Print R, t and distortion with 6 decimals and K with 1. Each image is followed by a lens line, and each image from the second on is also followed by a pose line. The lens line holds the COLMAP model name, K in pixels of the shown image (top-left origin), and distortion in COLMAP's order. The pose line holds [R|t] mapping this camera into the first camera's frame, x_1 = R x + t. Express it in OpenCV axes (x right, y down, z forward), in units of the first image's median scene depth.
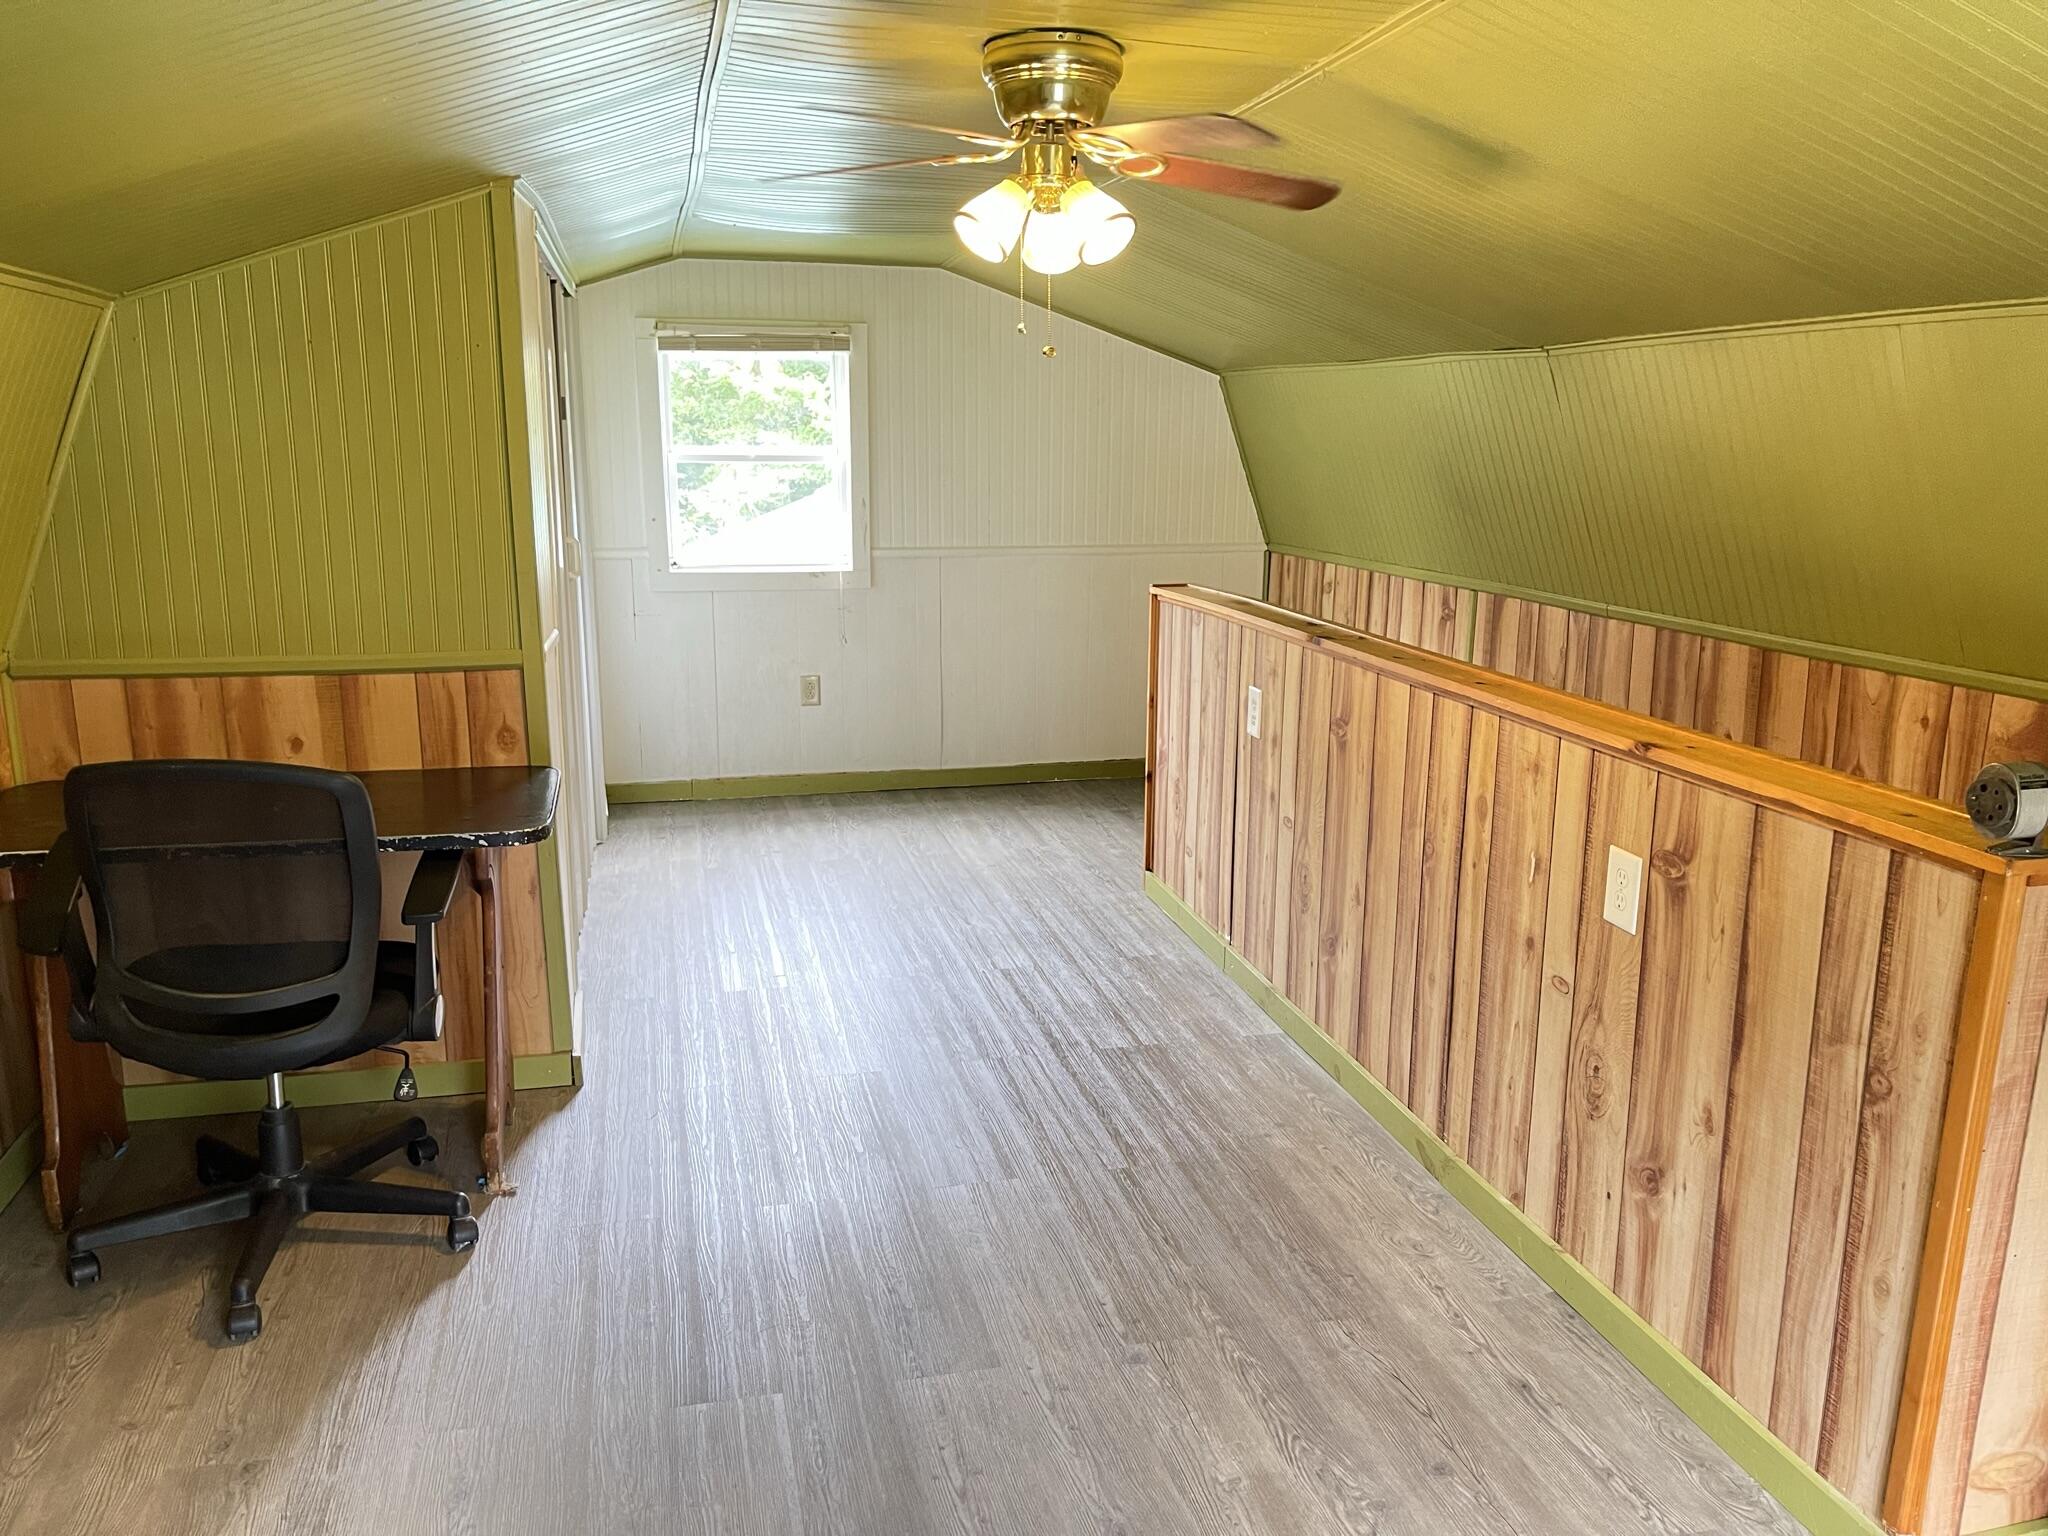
lens RADIAL K [[1584.3, 0, 1011.9], [0, 1584.3, 766.4], [0, 0, 1]] dist [0.063983, -0.027468]
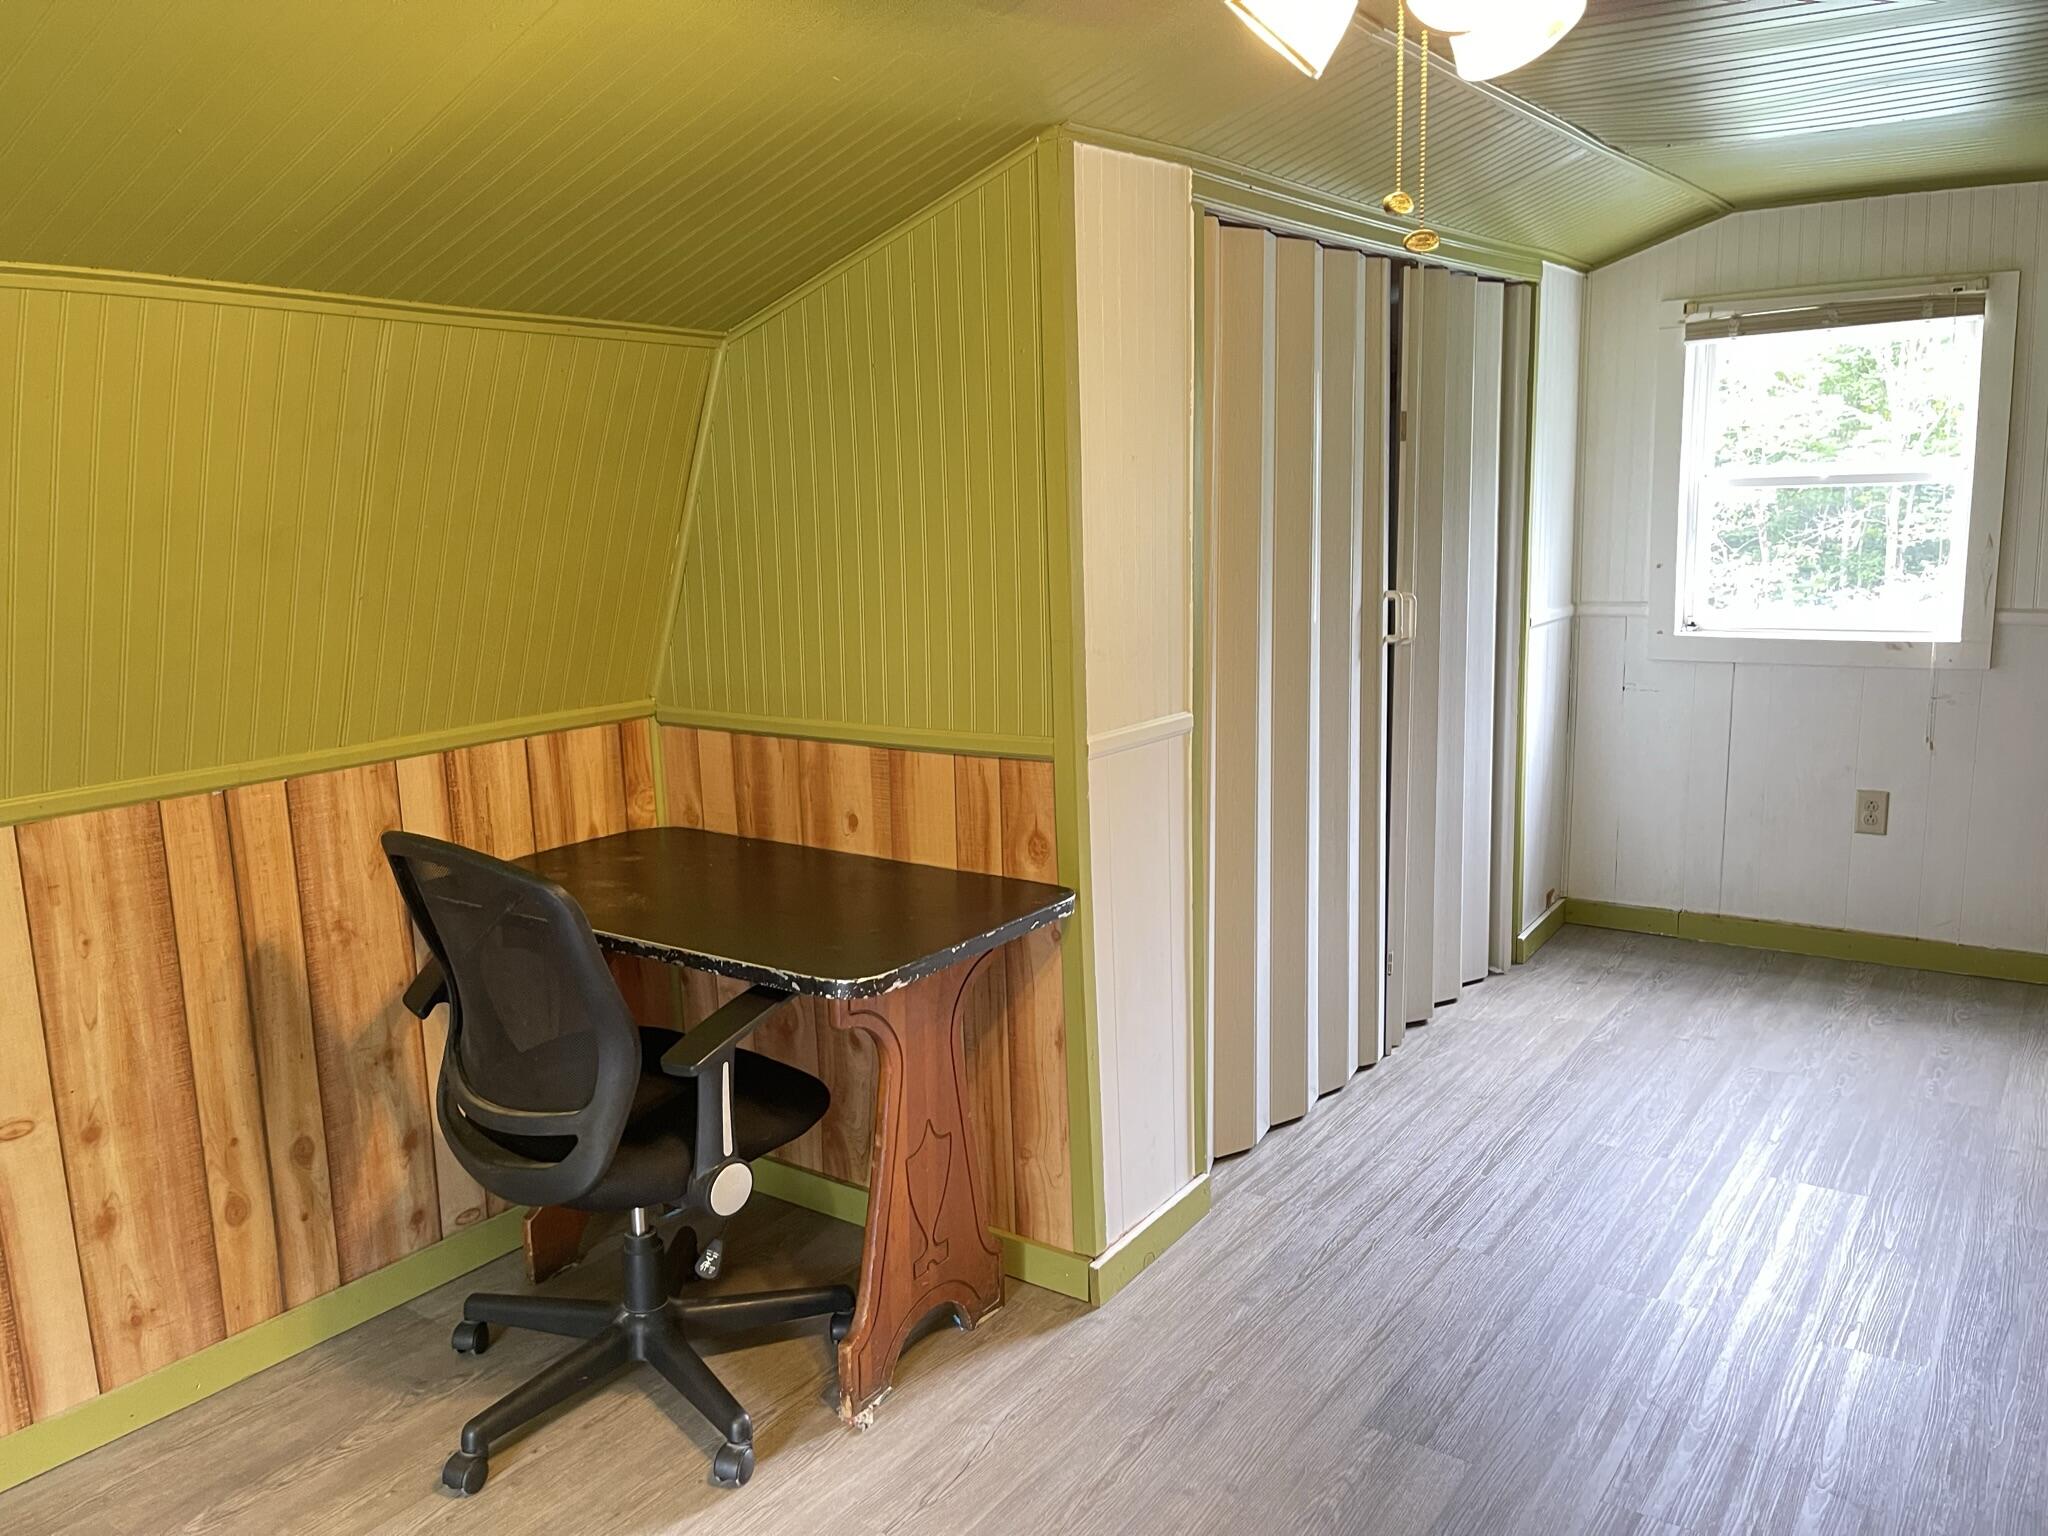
lens RADIAL K [[1584.3, 0, 1026.4], [0, 1584.3, 781.8], [0, 0, 1]] dist [0.063983, -0.027468]
pose [[0.665888, 0.115037, -0.737129, 0.259629], [-0.123721, 0.991387, 0.042953, -0.083751], [0.735721, 0.062596, 0.674386, 0.464274]]
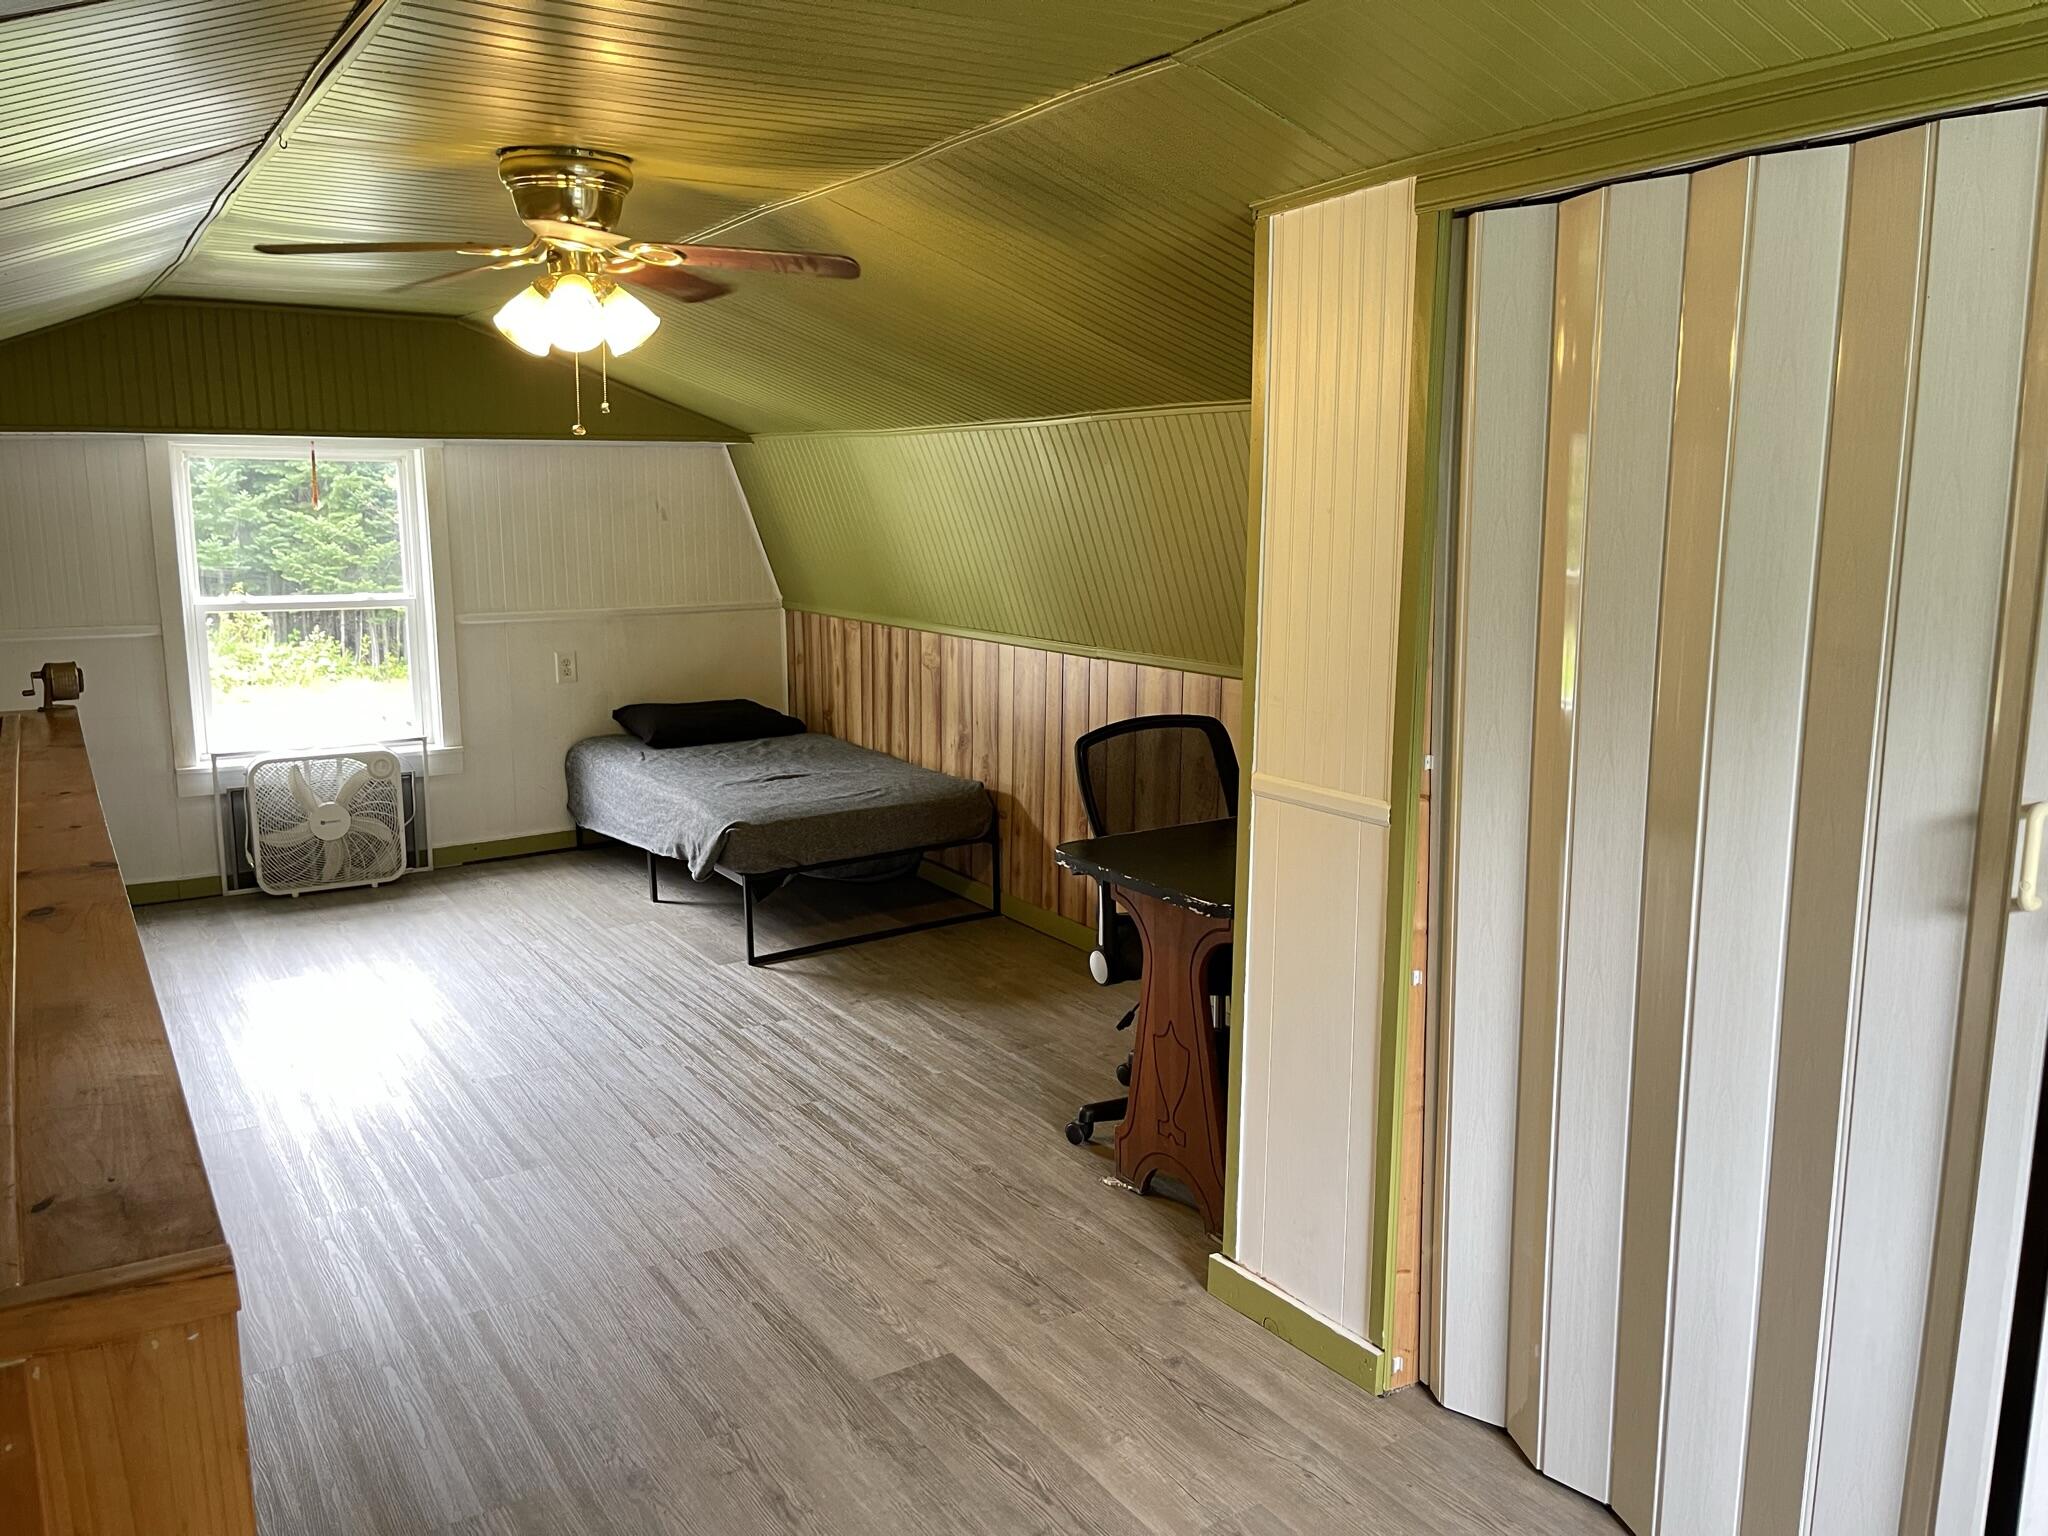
lens RADIAL K [[1584.3, 0, 1023.7], [0, 1584.3, 768.8], [0, 0, 1]] dist [0.063983, -0.027468]
pose [[-0.944690, 0.051960, -0.323822, 0.076338], [-0.071568, 0.930913, 0.358160, -0.370523], [0.320060, 0.361525, -0.875706, 1.724906]]
